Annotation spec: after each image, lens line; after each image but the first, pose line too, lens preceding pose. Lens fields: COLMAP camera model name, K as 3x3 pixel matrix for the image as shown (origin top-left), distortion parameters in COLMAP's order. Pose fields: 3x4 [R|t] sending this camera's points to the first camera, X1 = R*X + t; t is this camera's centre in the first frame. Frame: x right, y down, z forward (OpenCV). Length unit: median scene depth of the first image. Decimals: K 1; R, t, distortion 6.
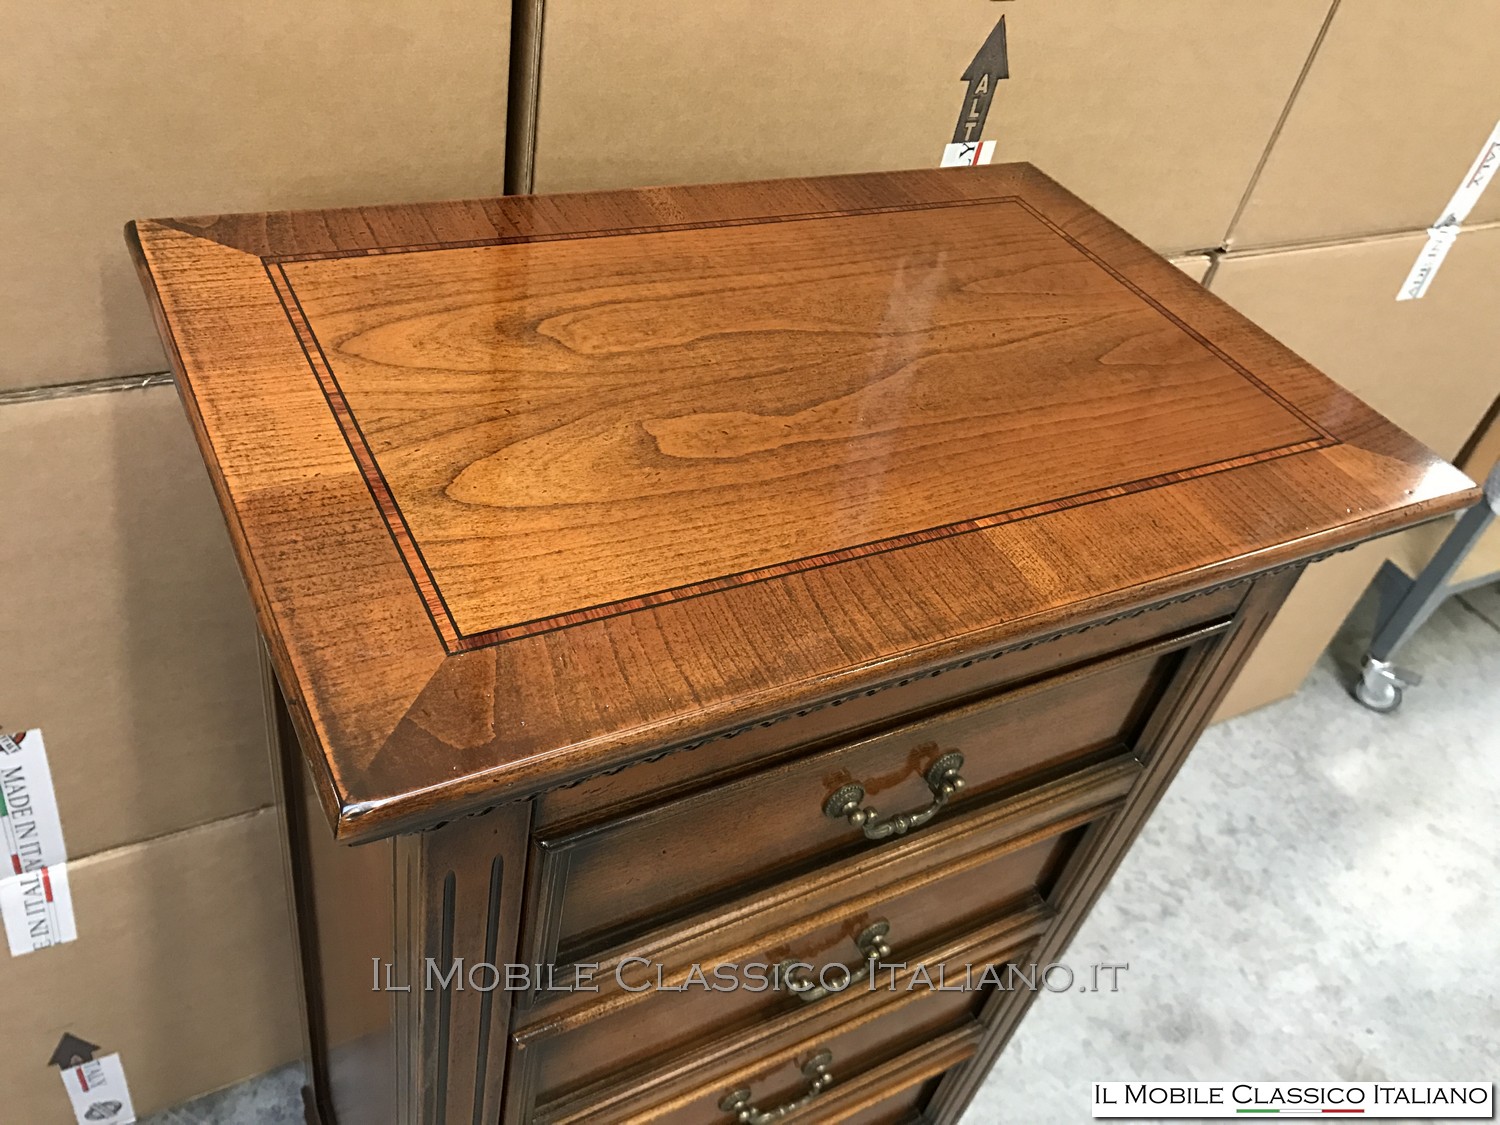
lens RADIAL K [[1236.6, 0, 772.5], [0, 1236.6, 539.0], [0, 0, 1]] dist [0.156069, -0.500453]
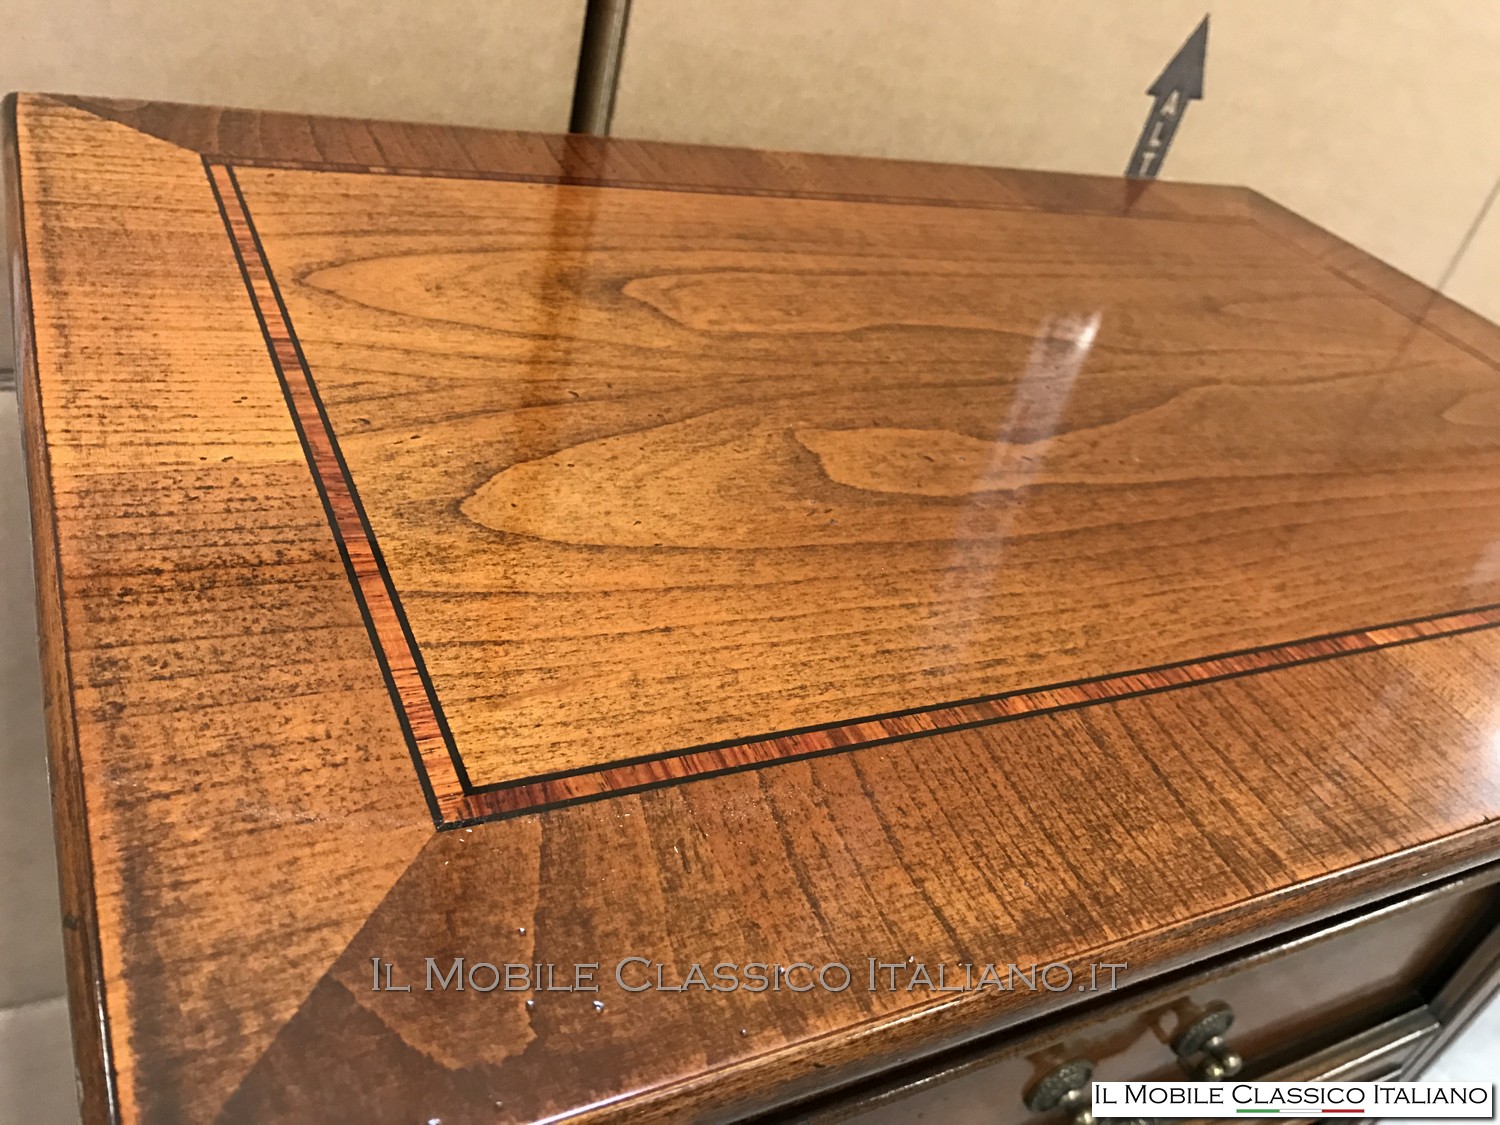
lens RADIAL K [[1238.9, 0, 750.0], [0, 1238.9, 562.5], [0, 0, 1]] dist [0.073776, -0.190547]
pose [[0.997815, 0.063119, -0.019503, -0.122220], [-0.064635, 0.993791, -0.090559, 0.025690], [0.013666, 0.091621, 0.995700, 0.457771]]
